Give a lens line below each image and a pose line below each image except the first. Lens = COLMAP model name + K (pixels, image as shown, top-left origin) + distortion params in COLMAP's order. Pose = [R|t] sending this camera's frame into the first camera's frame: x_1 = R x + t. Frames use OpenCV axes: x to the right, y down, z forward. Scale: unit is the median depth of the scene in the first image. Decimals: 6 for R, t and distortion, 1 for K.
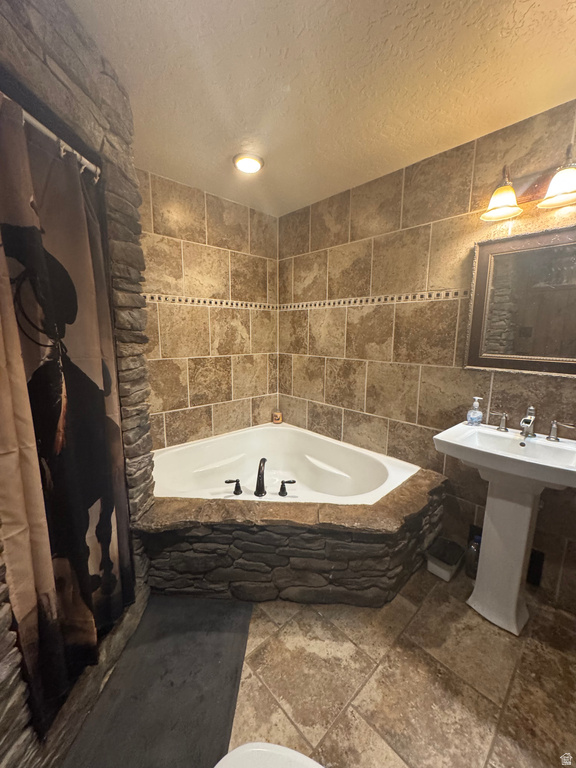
lens RADIAL K [[307.5, 0, 289.3], [0, 307.5, 383.4], [0, 0, 1]] dist [-0.003585, 0.000986]
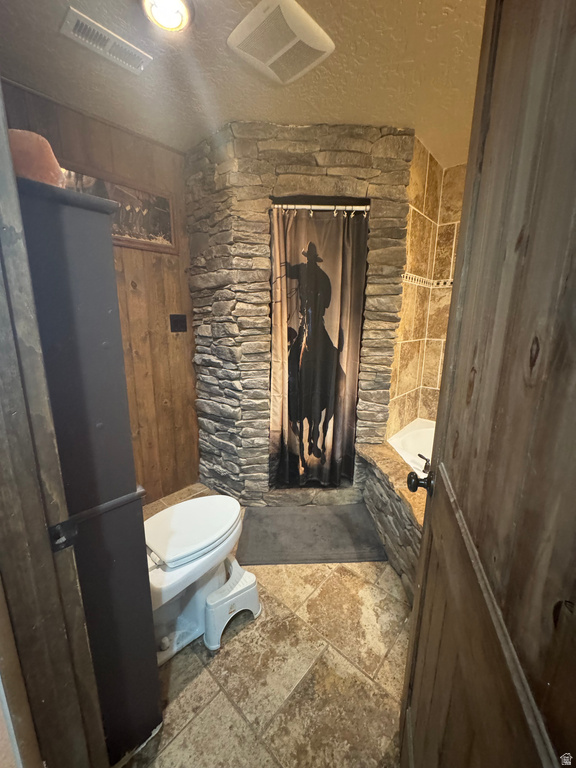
lens RADIAL K [[307.5, 0, 288.9], [0, 307.5, 385.1], [0, 0, 1]] dist [-0.003585, 0.000986]
pose [[0.083668, 0.207311, -0.974691, 0.951211], [-0.174625, 0.966035, 0.190480, -0.046932], [0.981074, 0.154269, 0.117028, 0.511155]]
